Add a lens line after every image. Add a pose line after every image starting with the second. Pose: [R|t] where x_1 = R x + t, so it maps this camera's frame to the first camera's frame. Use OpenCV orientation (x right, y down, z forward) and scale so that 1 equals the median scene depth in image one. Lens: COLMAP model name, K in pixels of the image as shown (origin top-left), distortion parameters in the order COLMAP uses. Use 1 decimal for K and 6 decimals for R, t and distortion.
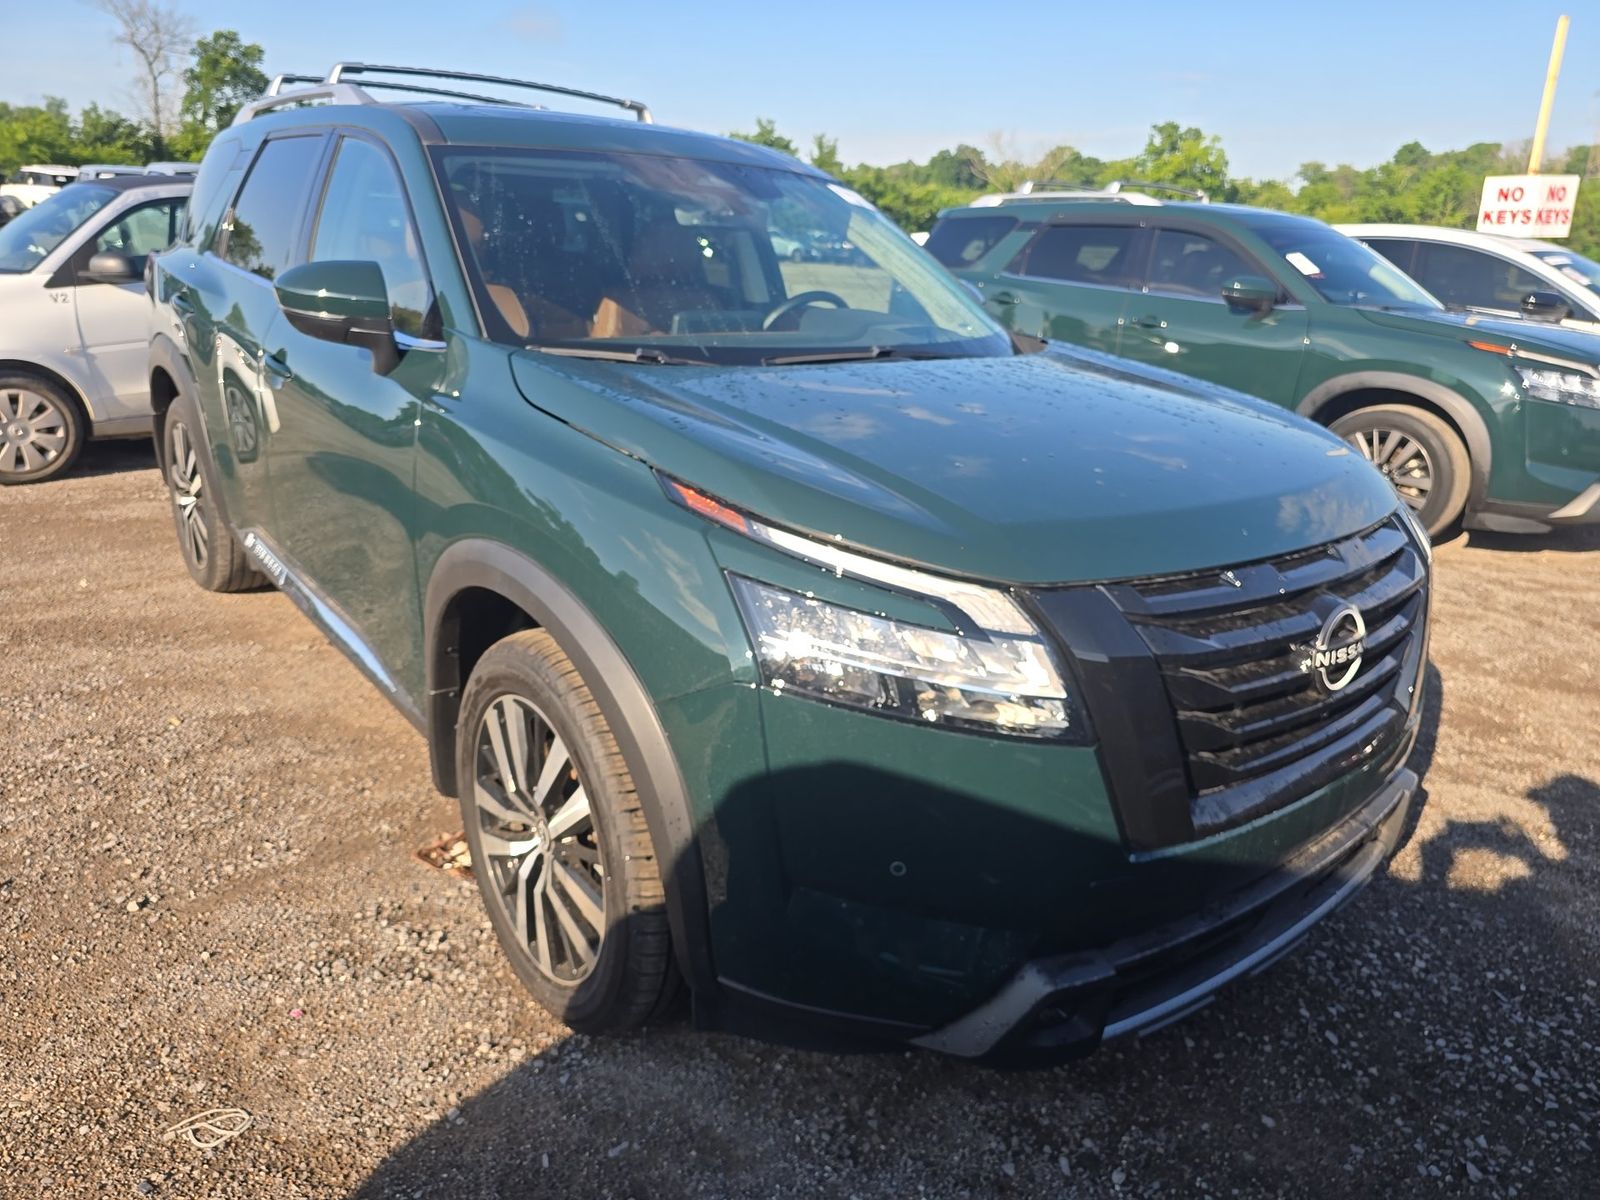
lens RADIAL K [[1058.2, 0, 800.0], [0, 1058.2, 600.0], [0, 0, 1]] dist [0.029957, -0.026058]
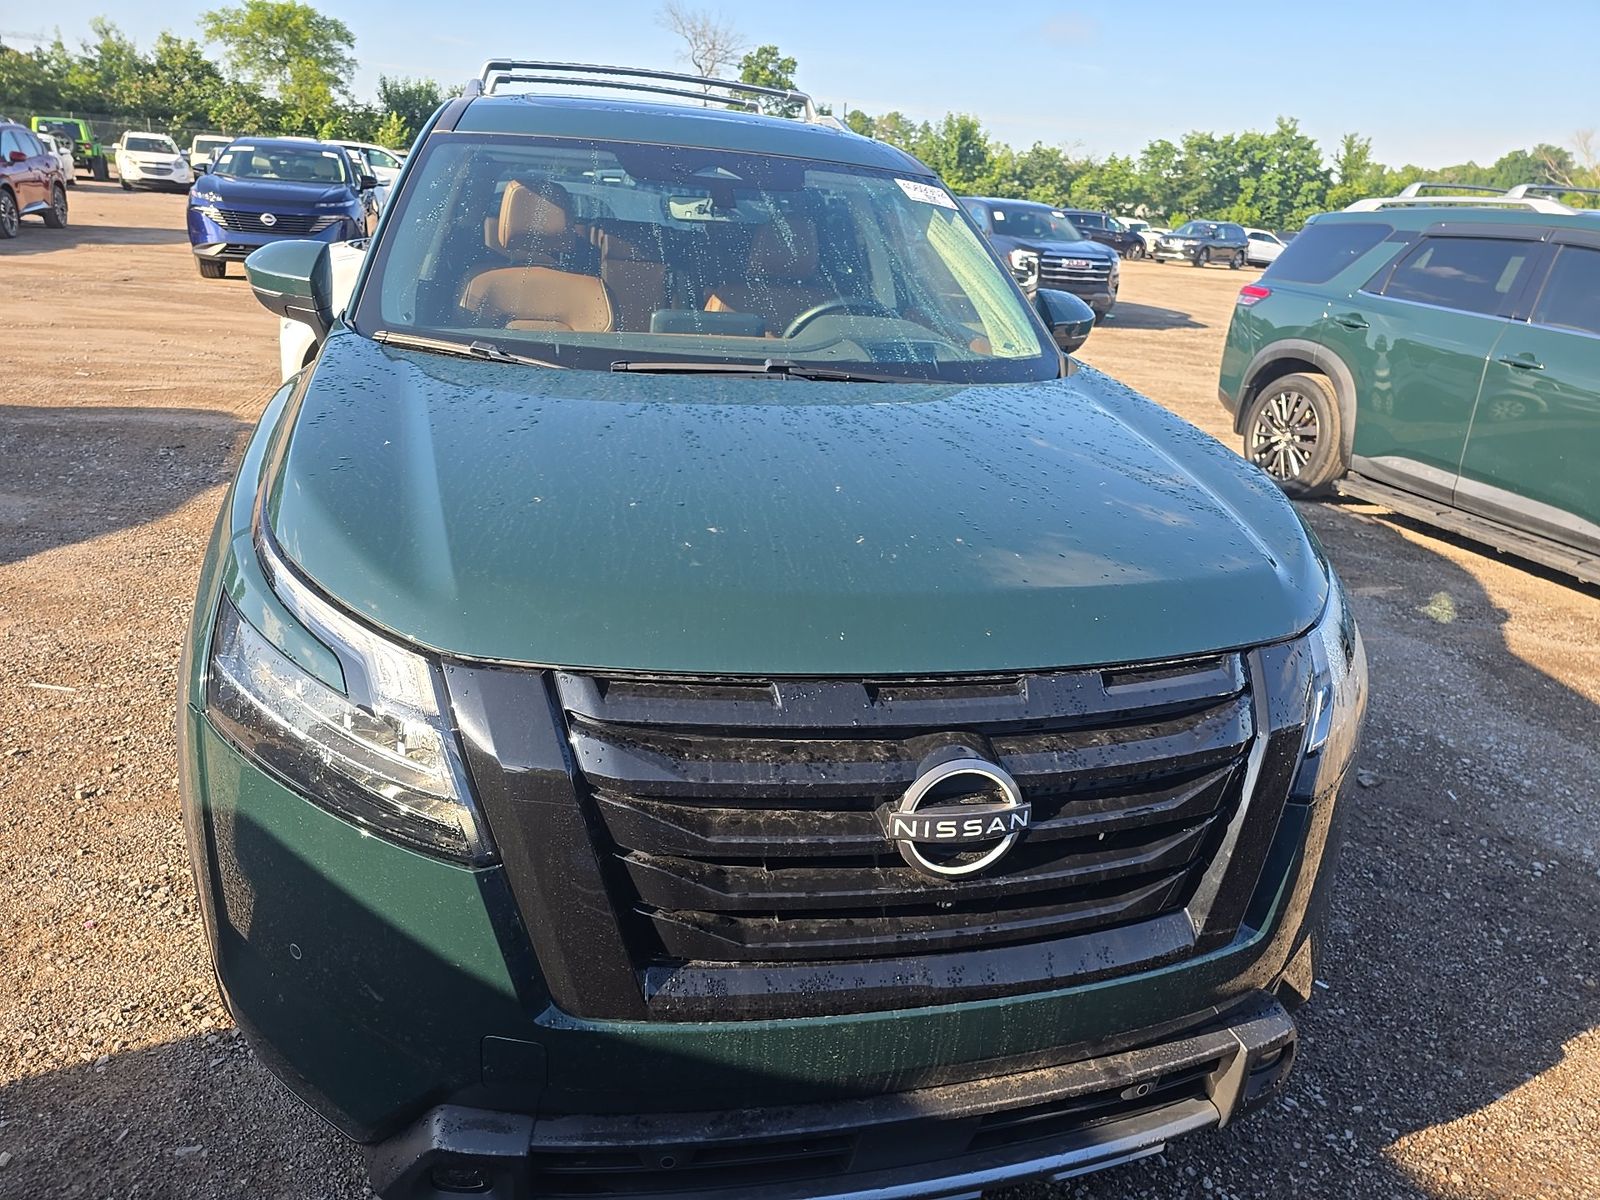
lens RADIAL K [[1058.2, 0, 800.0], [0, 1058.2, 600.0], [0, 0, 1]] dist [0.029957, -0.026058]
pose [[0.913310, 0.157059, -0.375763, 0.348580], [-0.157958, 0.987031, 0.028628, -0.054994], [0.375386, 0.033208, 0.926274, 0.157735]]
